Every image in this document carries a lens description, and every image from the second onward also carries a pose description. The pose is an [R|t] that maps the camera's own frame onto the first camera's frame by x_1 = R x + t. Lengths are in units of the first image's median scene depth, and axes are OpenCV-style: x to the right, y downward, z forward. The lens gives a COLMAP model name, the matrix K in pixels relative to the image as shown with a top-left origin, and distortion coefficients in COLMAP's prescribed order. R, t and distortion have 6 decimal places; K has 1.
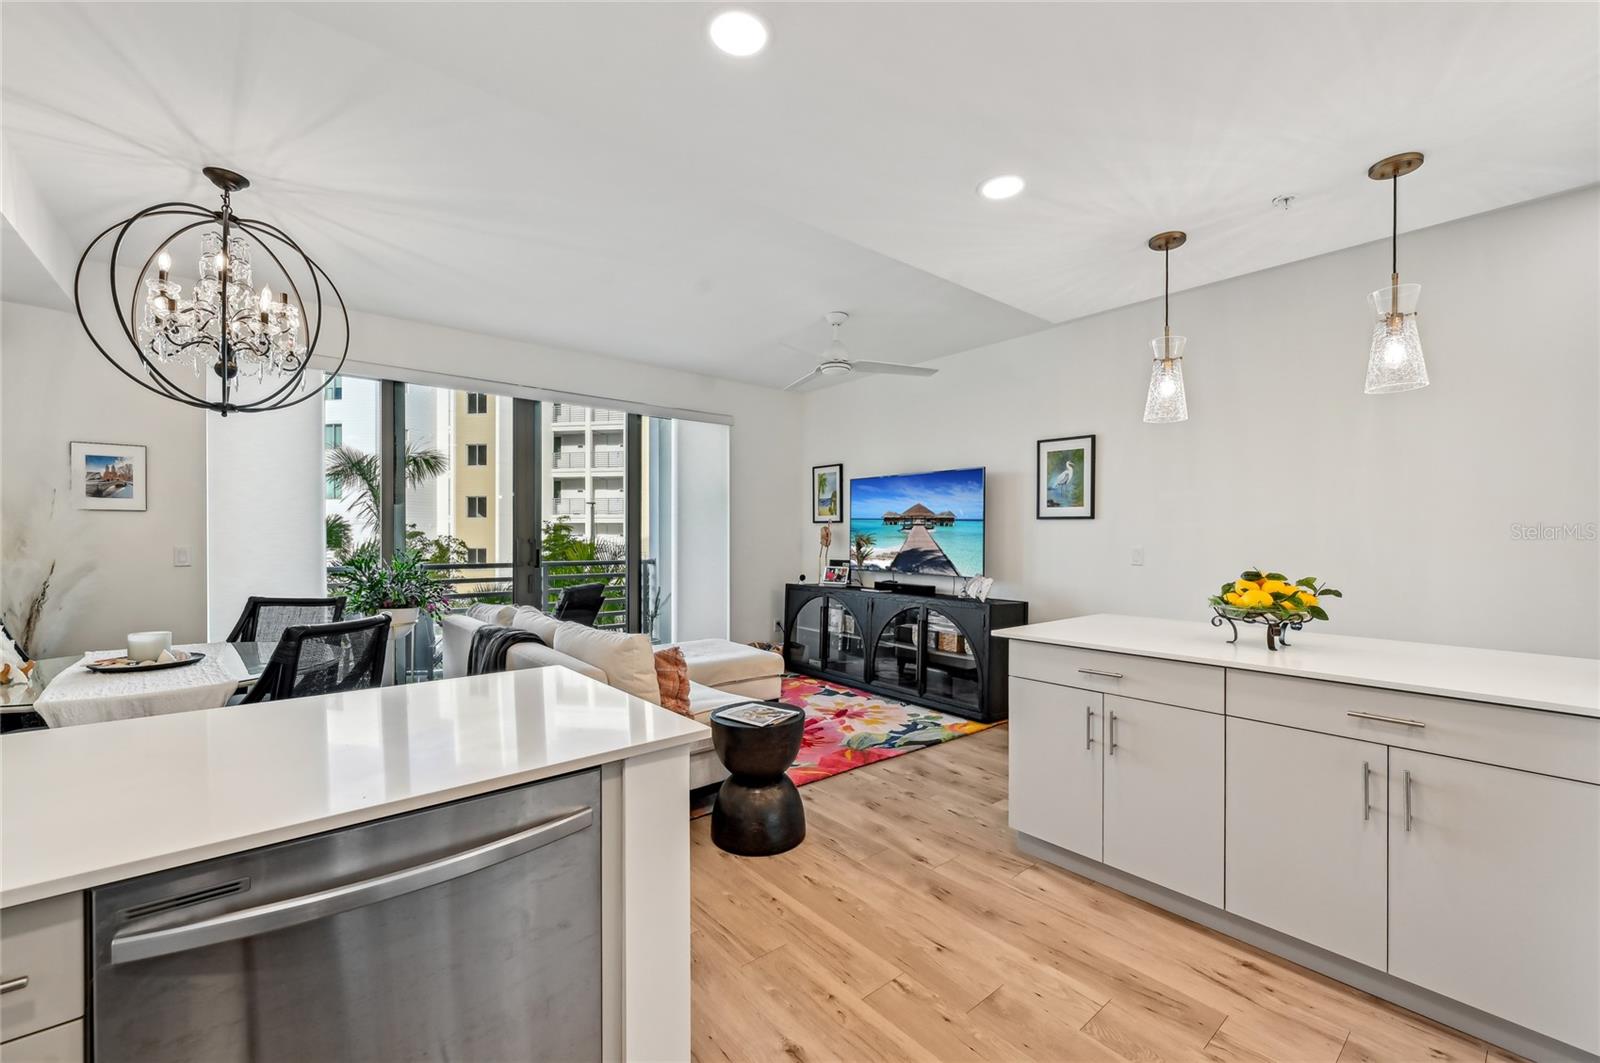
lens RADIAL K [[645.2, 0, 802.5], [0, 645.2, 536.5], [0, 0, 1]] dist [-0.001126, 0.000612]
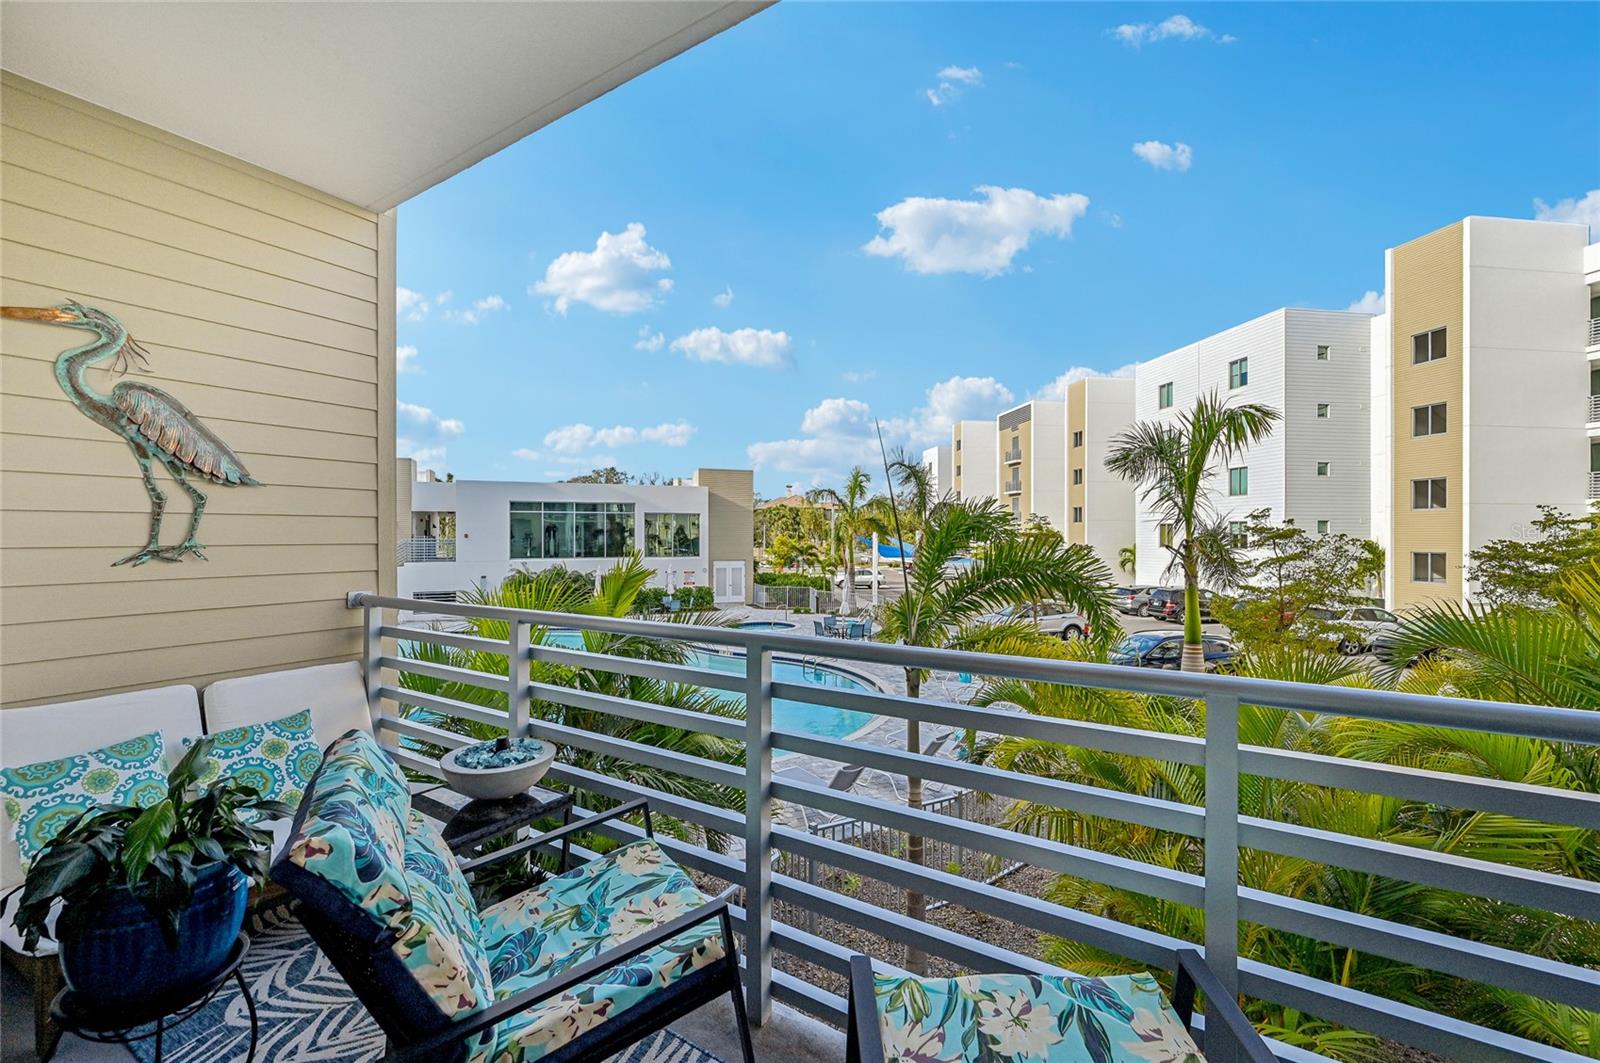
lens RADIAL K [[645.2, 0, 797.8], [0, 645.2, 532.7], [0, 0, 1]] dist [-0.001126, 0.000612]
pose [[0.304920, -0.007425, -0.952349, -0.486390], [0.003467, 0.999972, -0.006687, -0.006746], [0.952372, -0.001263, 0.304937, 1.410014]]
